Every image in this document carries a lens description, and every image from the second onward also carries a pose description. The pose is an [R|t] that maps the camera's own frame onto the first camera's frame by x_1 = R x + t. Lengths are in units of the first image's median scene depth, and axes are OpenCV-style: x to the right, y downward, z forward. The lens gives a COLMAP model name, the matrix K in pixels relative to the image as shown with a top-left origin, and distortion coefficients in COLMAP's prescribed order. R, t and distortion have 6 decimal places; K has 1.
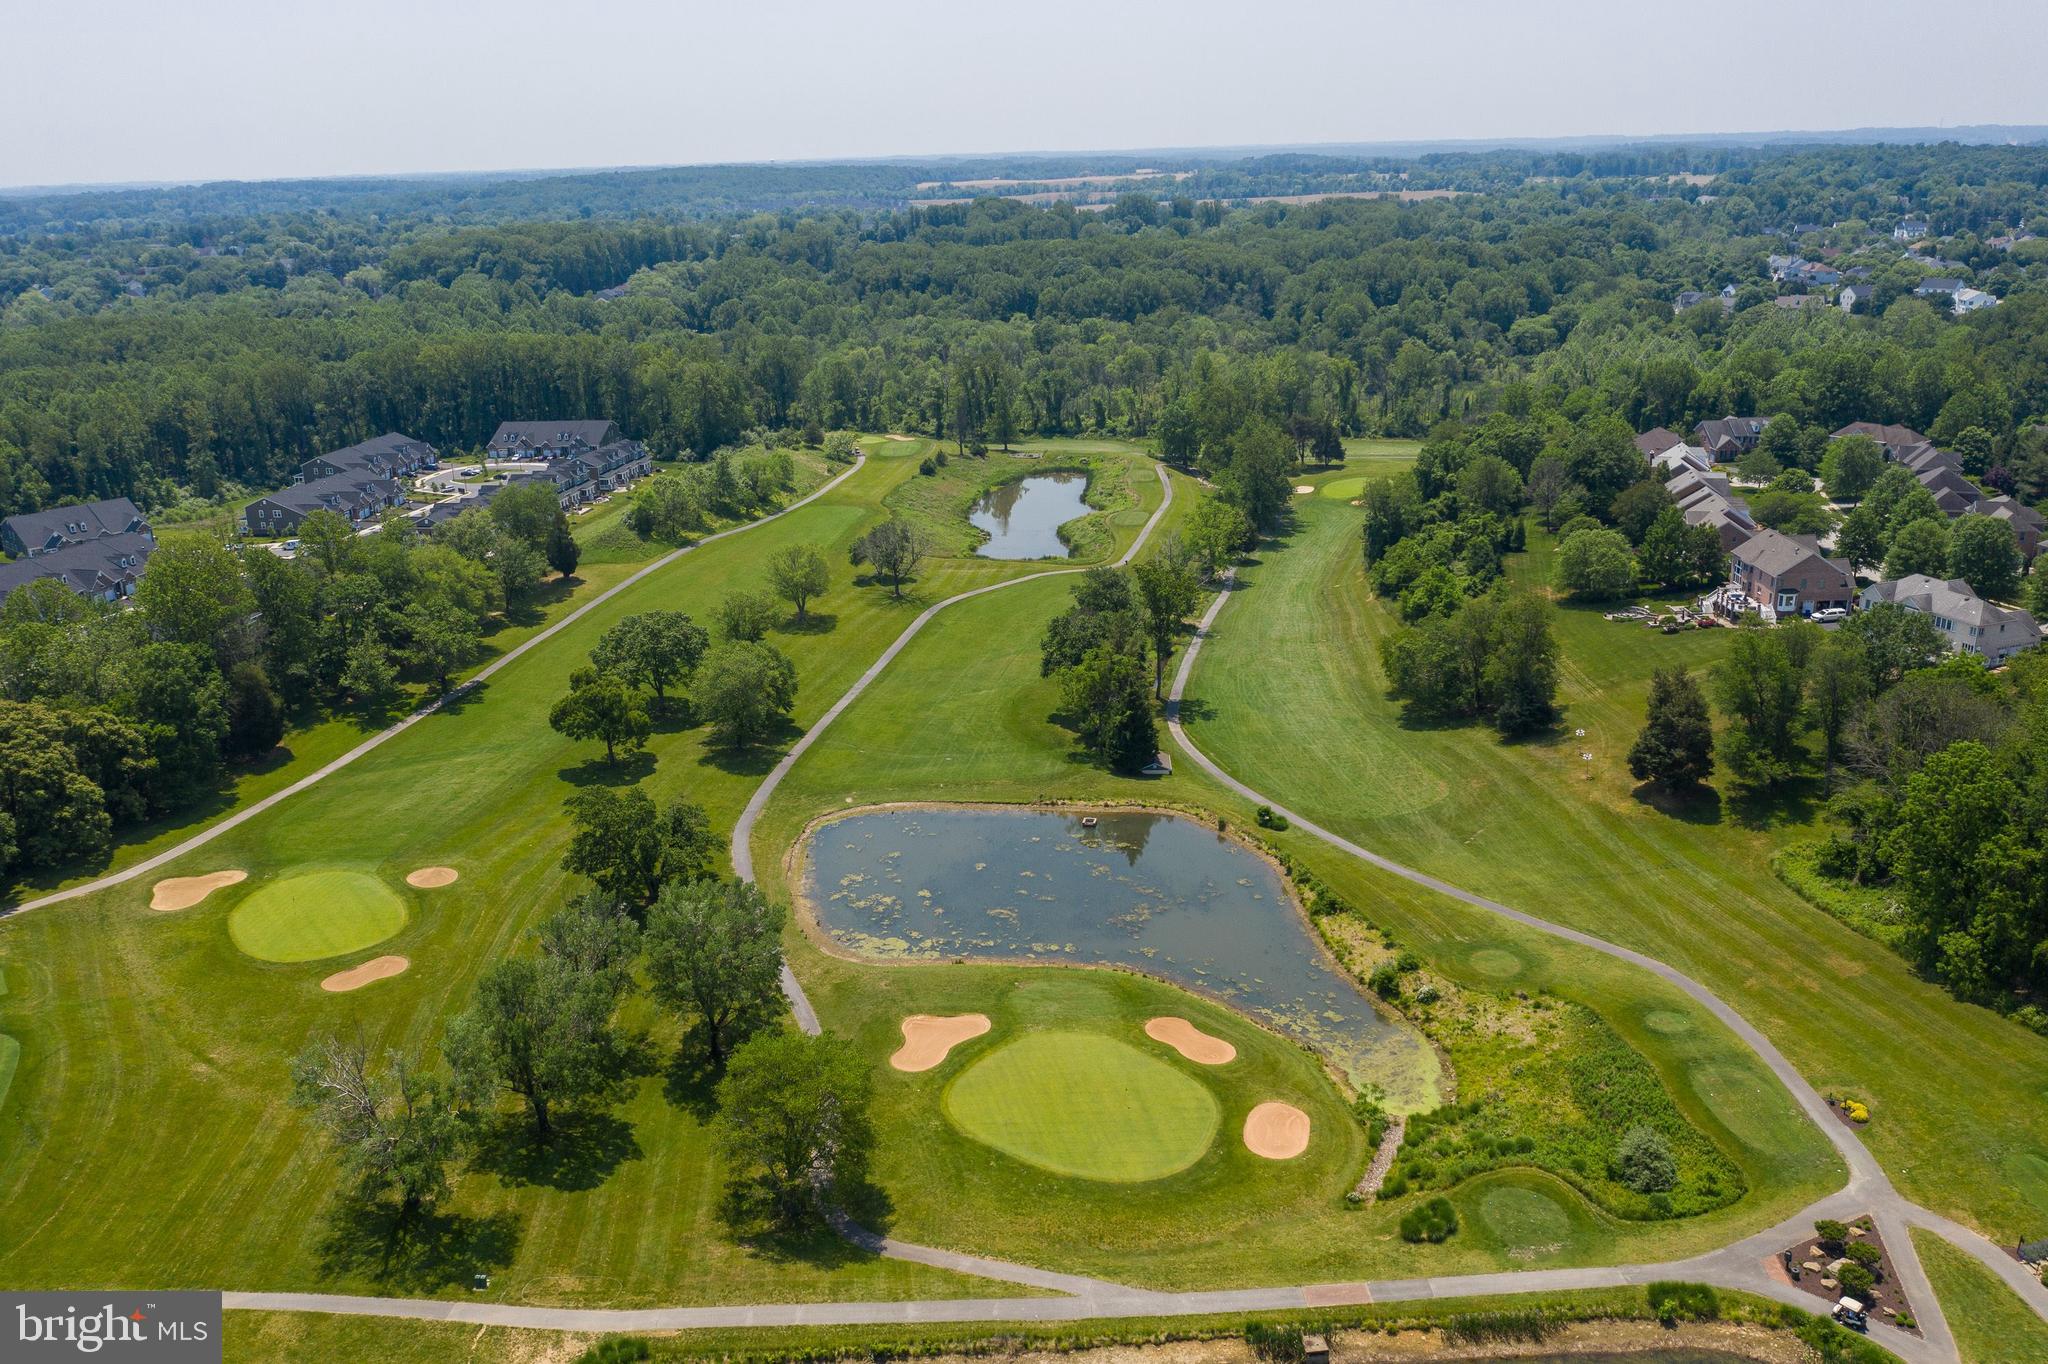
lens RADIAL K [[1625.1, 0, 1023.7], [0, 1625.1, 666.3], [0, 0, 1]] dist [-0.017806, 0.008944]
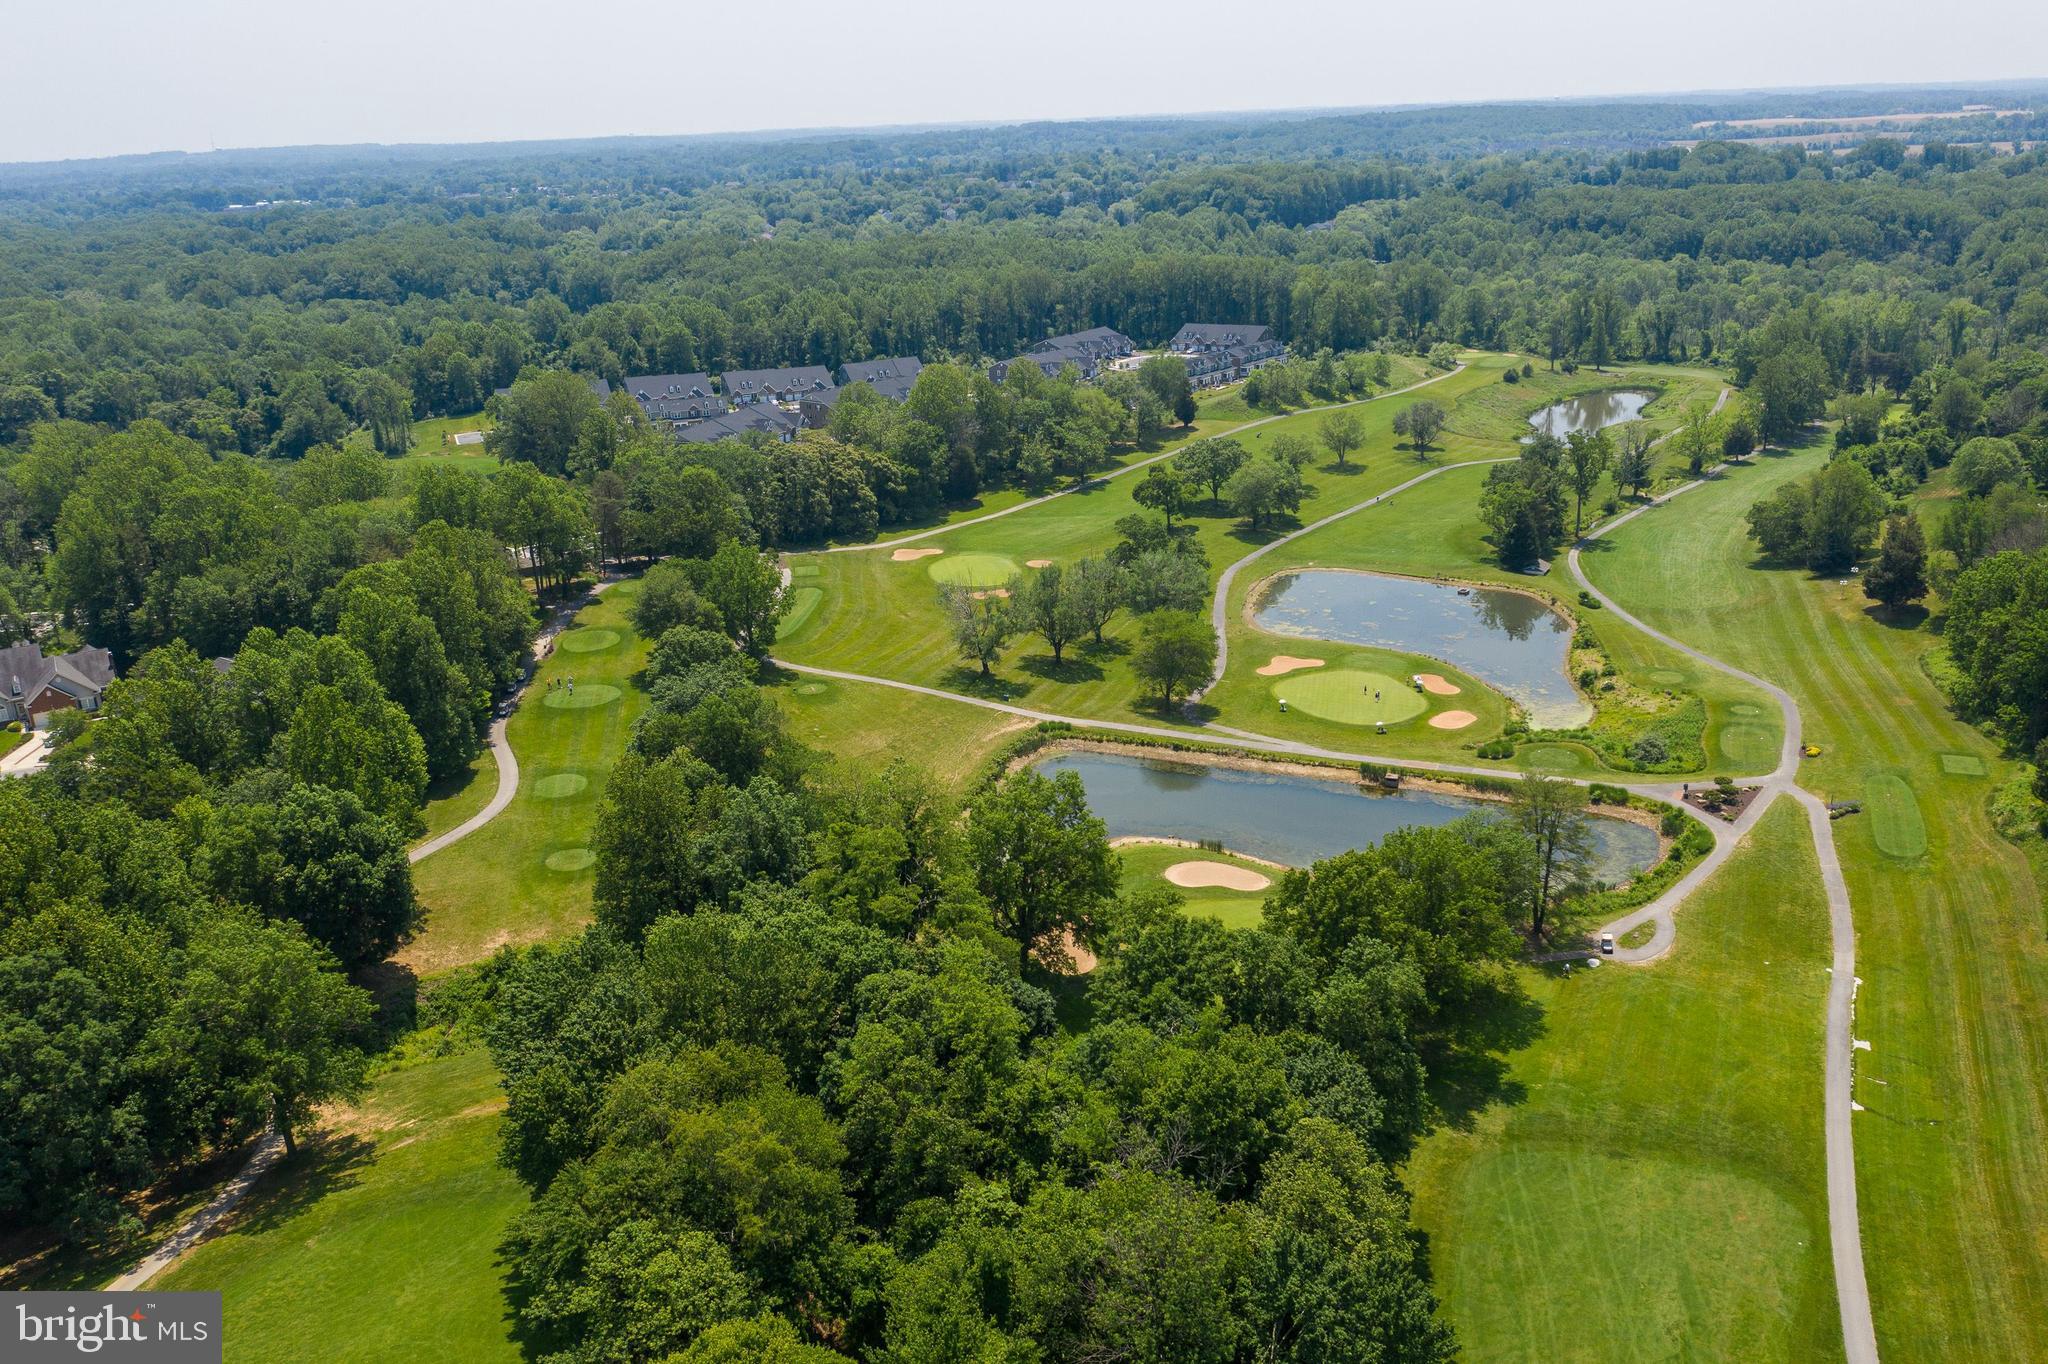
lens RADIAL K [[1625.1, 0, 1027.2], [0, 1625.1, 683.9], [0, 0, 1]] dist [-0.017806, 0.008944]
pose [[0.899443, 0.137658, -0.414792, 0.120662], [-0.118877, 0.990374, 0.070902, 0.048558], [0.420559, -0.014463, 0.907150, -0.190692]]
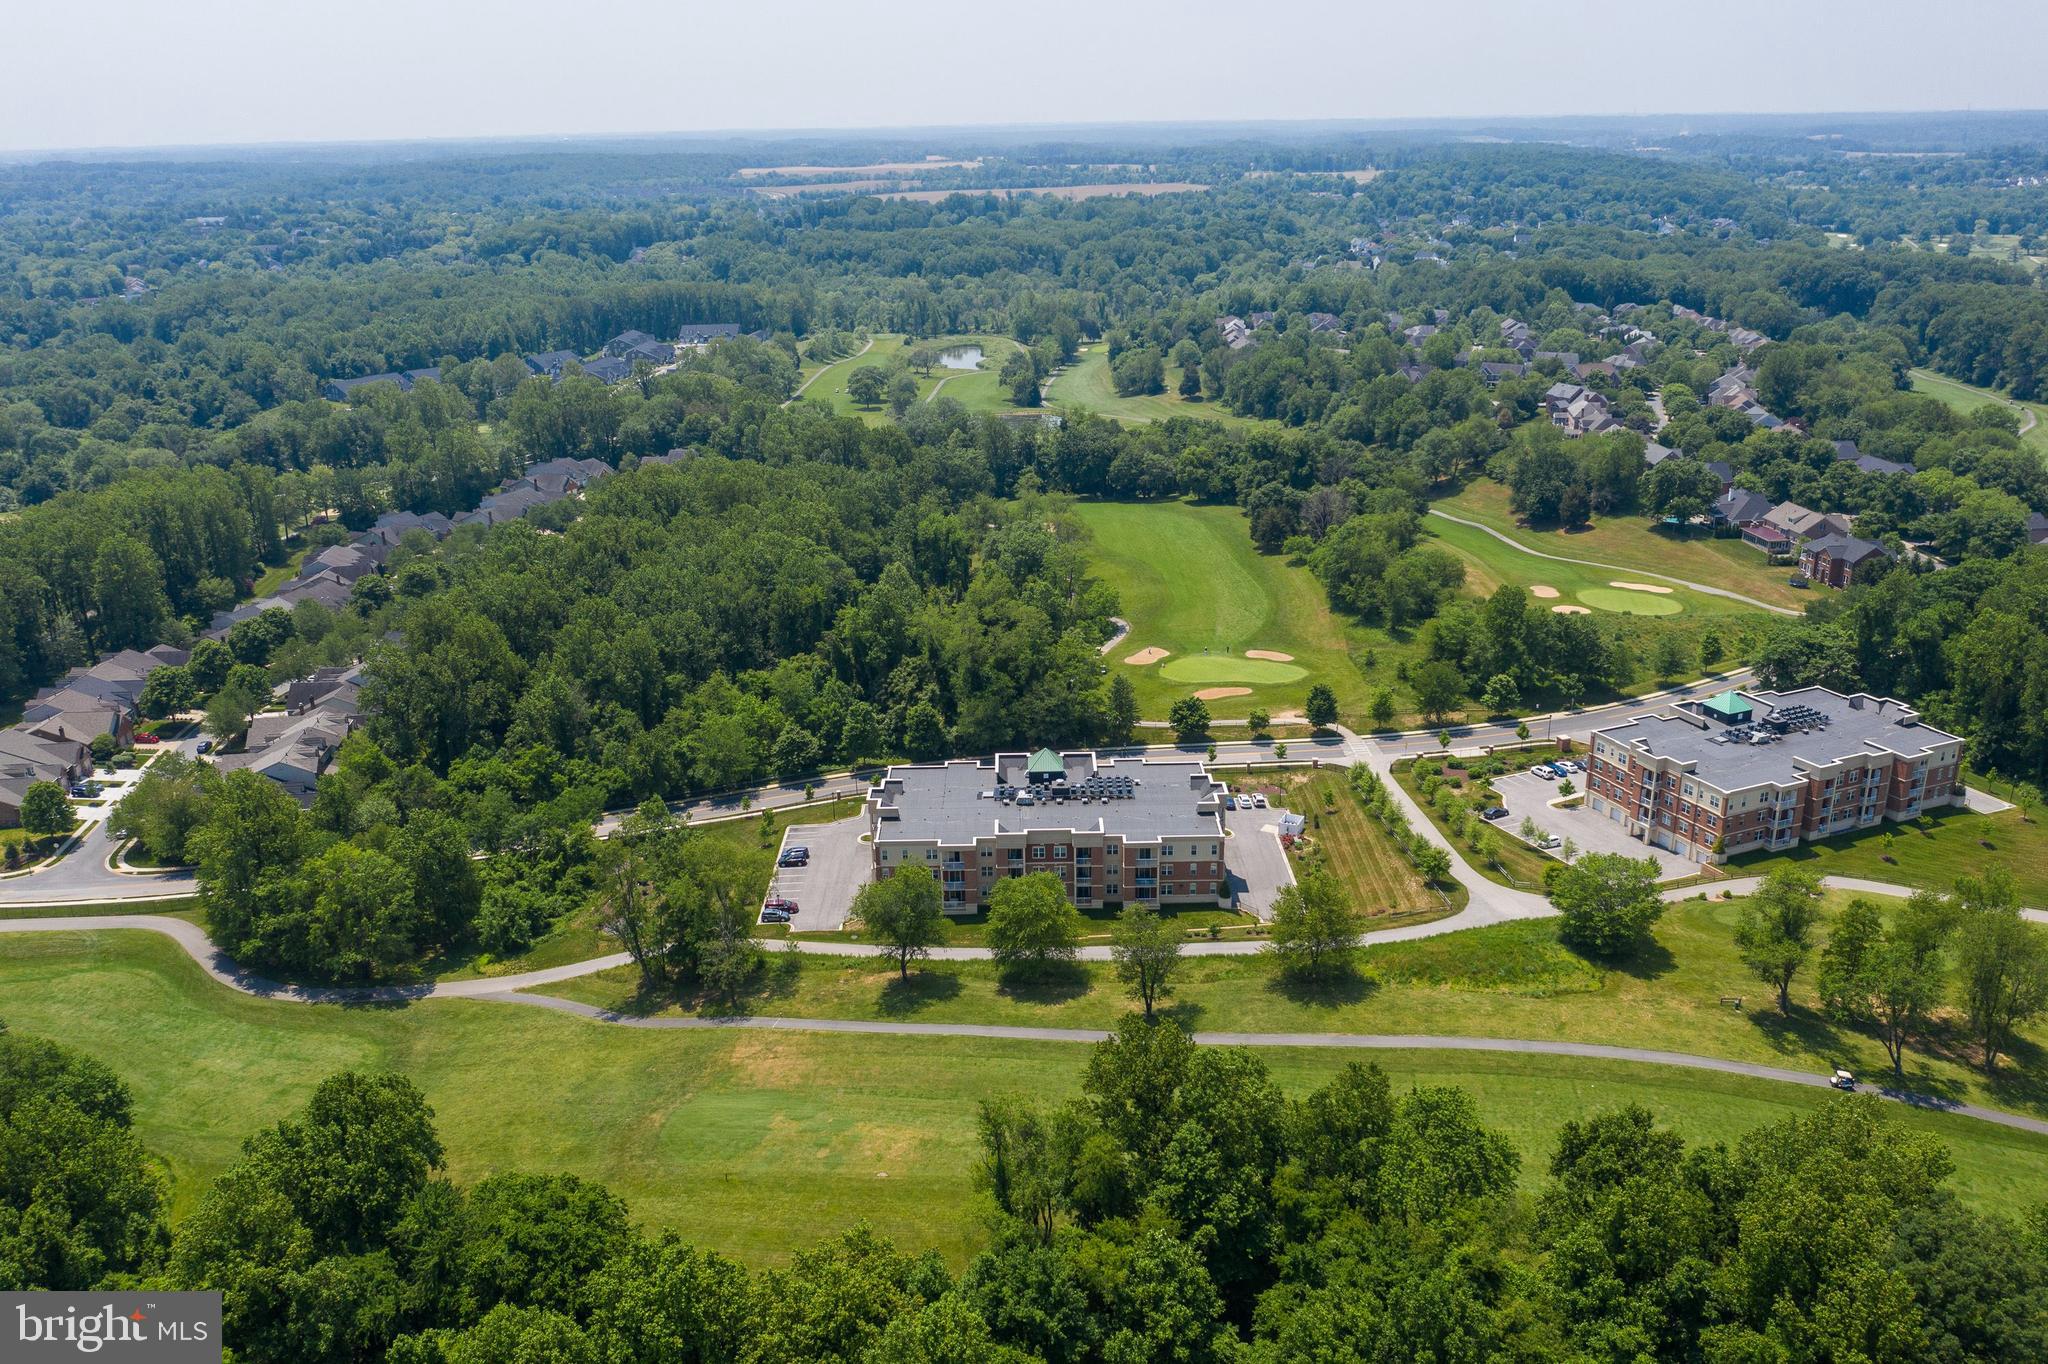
lens RADIAL K [[1625.1, 0, 1024.7], [0, 1625.1, 686.1], [0, 0, 1]] dist [-0.017806, 0.008944]
pose [[0.990535, -0.035836, 0.132501, -0.168977], [0.032343, 0.999073, 0.028423, 0.223568], [-0.133396, -0.023868, 0.990775, -0.930734]]
